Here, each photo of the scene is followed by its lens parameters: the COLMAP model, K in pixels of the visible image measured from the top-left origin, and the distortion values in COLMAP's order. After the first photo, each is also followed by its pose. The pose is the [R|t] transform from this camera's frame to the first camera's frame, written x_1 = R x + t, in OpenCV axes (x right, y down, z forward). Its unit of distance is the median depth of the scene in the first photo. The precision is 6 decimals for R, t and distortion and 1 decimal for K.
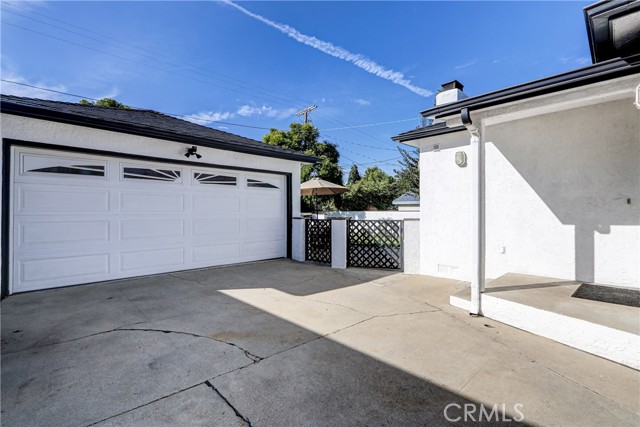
lens RADIAL K [[293.8, 0, 314.5], [0, 293.8, 211.2], [0, 0, 1]] dist [0.001035, -0.001209]
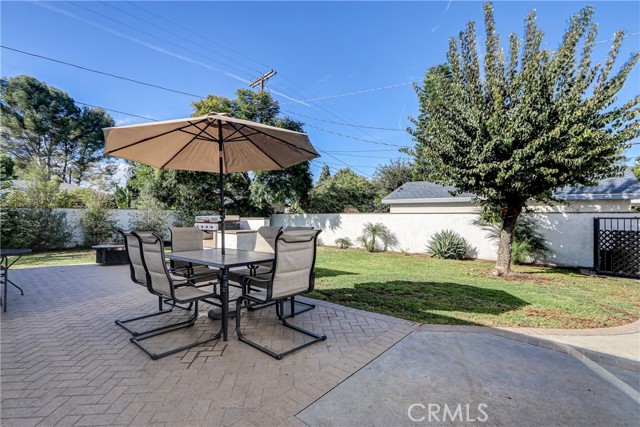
lens RADIAL K [[293.8, 0, 316.8], [0, 293.8, 210.3], [0, 0, 1]] dist [0.001035, -0.001209]
pose [[0.993497, 0.003072, 0.113814, 0.025449], [-0.001576, 0.999911, -0.013230, 0.001277], [-0.113845, 0.012965, 0.993414, 0.262254]]
